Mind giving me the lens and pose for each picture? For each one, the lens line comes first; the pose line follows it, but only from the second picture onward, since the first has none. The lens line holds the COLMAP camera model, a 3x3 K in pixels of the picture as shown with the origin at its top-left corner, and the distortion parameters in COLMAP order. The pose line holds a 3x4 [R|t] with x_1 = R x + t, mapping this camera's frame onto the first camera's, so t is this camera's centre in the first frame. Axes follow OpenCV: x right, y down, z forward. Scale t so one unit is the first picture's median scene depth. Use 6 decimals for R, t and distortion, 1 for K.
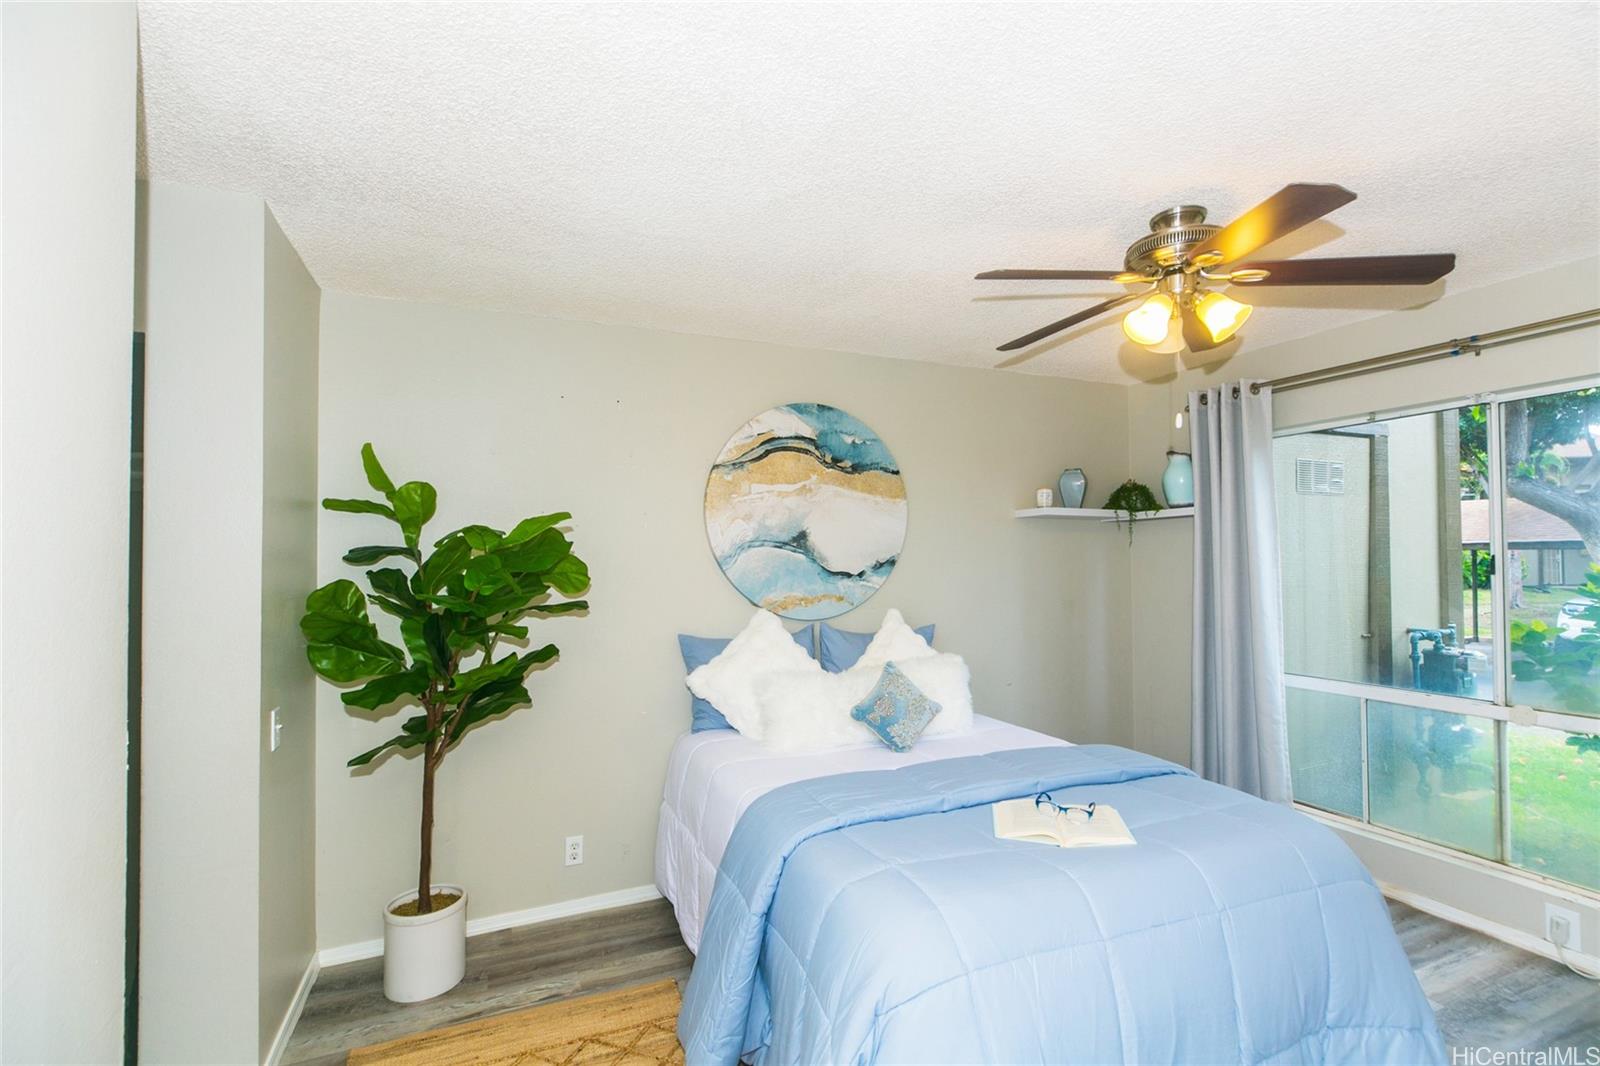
lens RADIAL K [[714.3, 0, 805.5], [0, 714.3, 533.9], [0, 0, 1]] dist [0.000413, -0.001541]
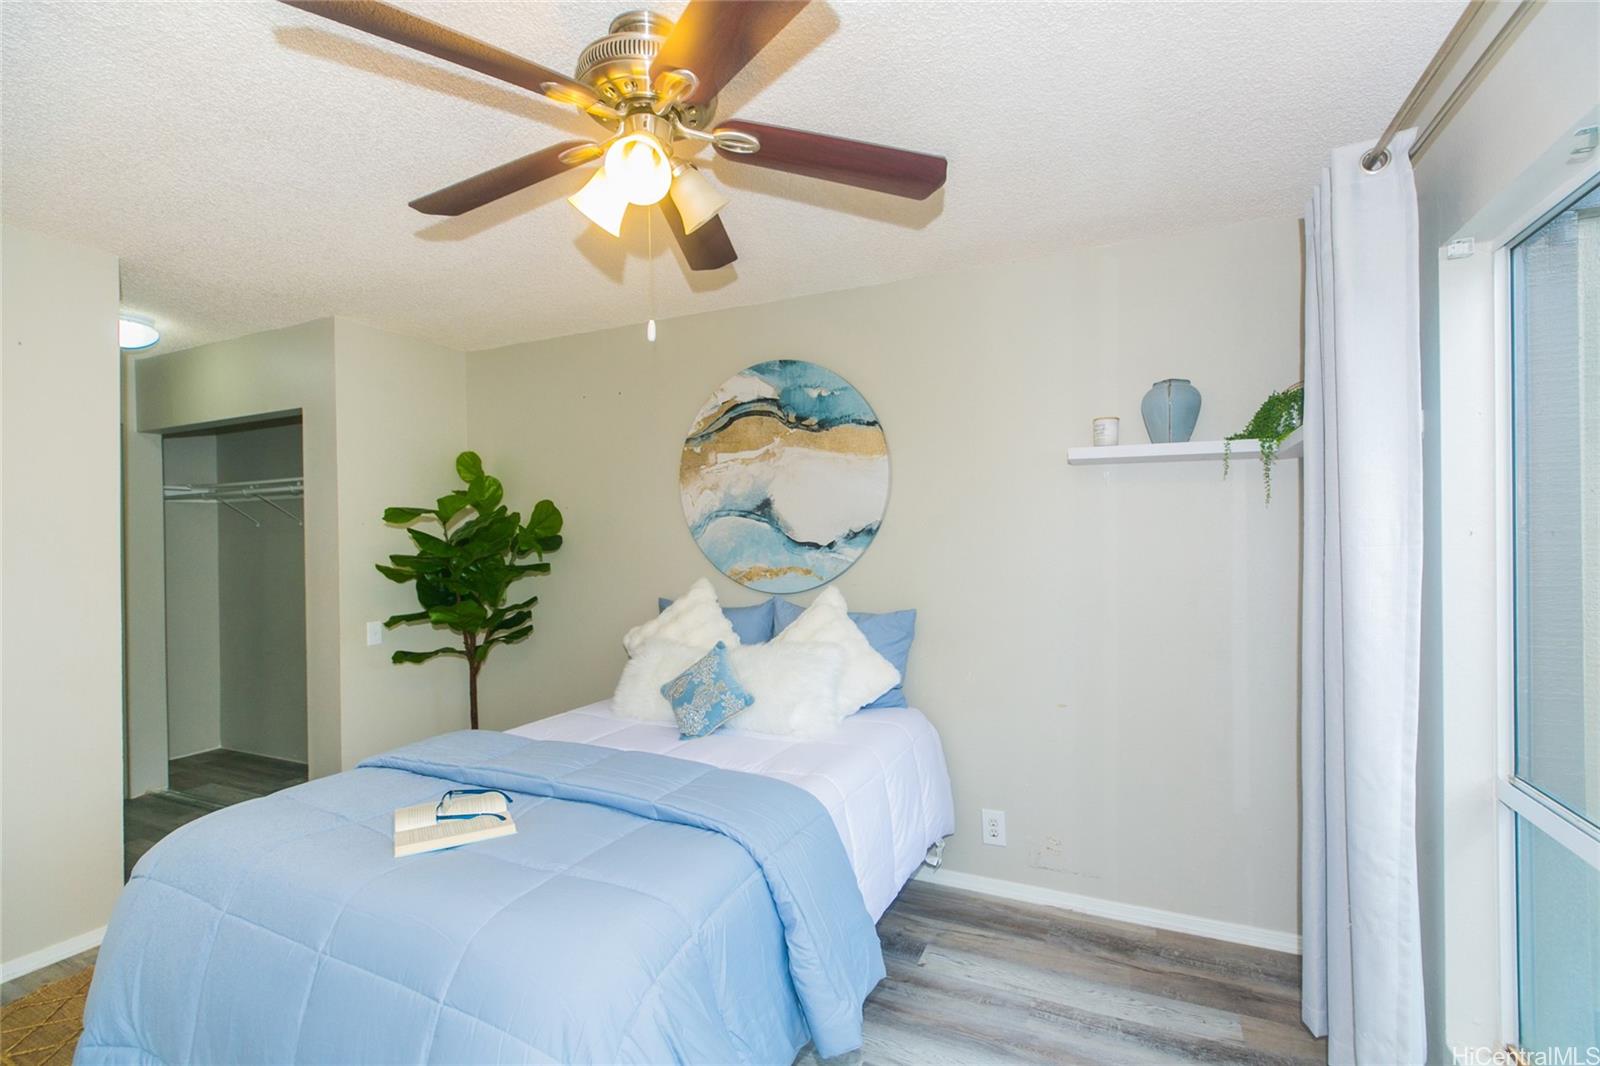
lens RADIAL K [[714.3, 0, 805.5], [0, 714.3, 533.9], [0, 0, 1]] dist [0.000413, -0.001541]
pose [[0.671199, -0.008421, -0.741230, 0.726291], [0.023036, 0.999689, 0.009503, 0.034667], [0.740919, -0.023453, 0.671184, 0.402566]]
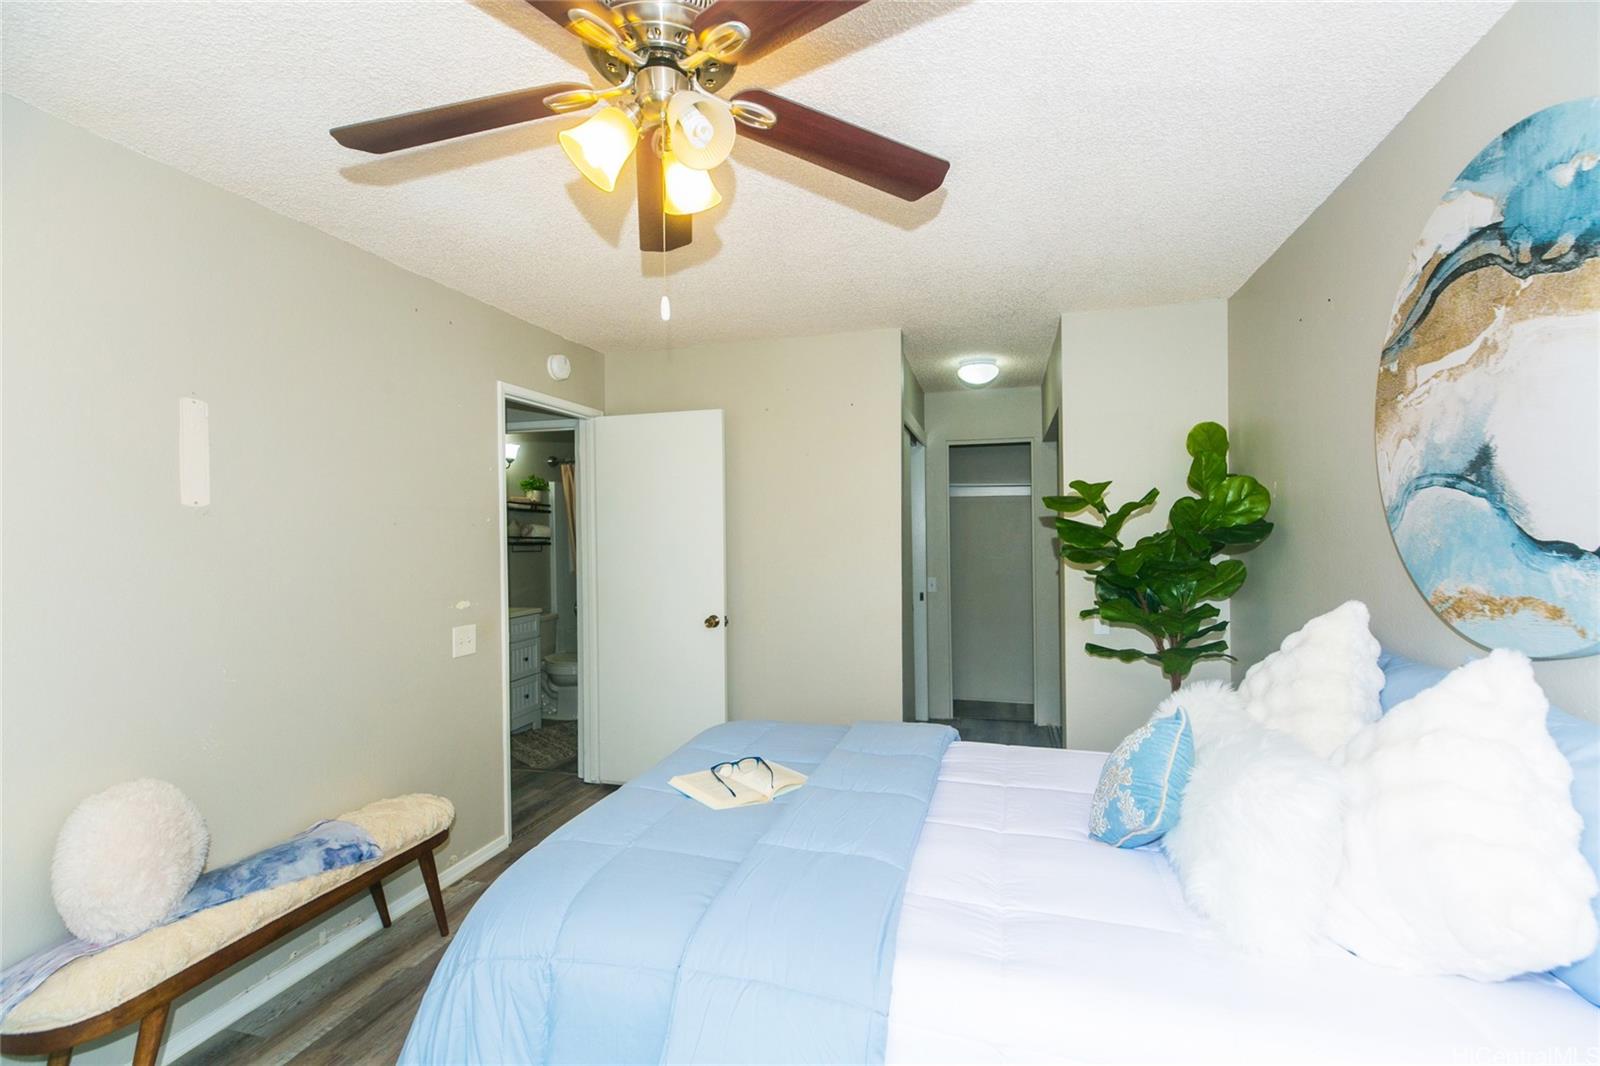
lens RADIAL K [[705.1, 0, 800.0], [0, 705.1, 533.0], [0, 0, 1]] dist [-0.000001, -0.000461]
pose [[-0.638997, 0.010741, -0.769134, 0.594922], [0.023585, 0.999706, -0.005634, 0.042040], [0.768848, -0.021740, -0.639062, 0.948813]]
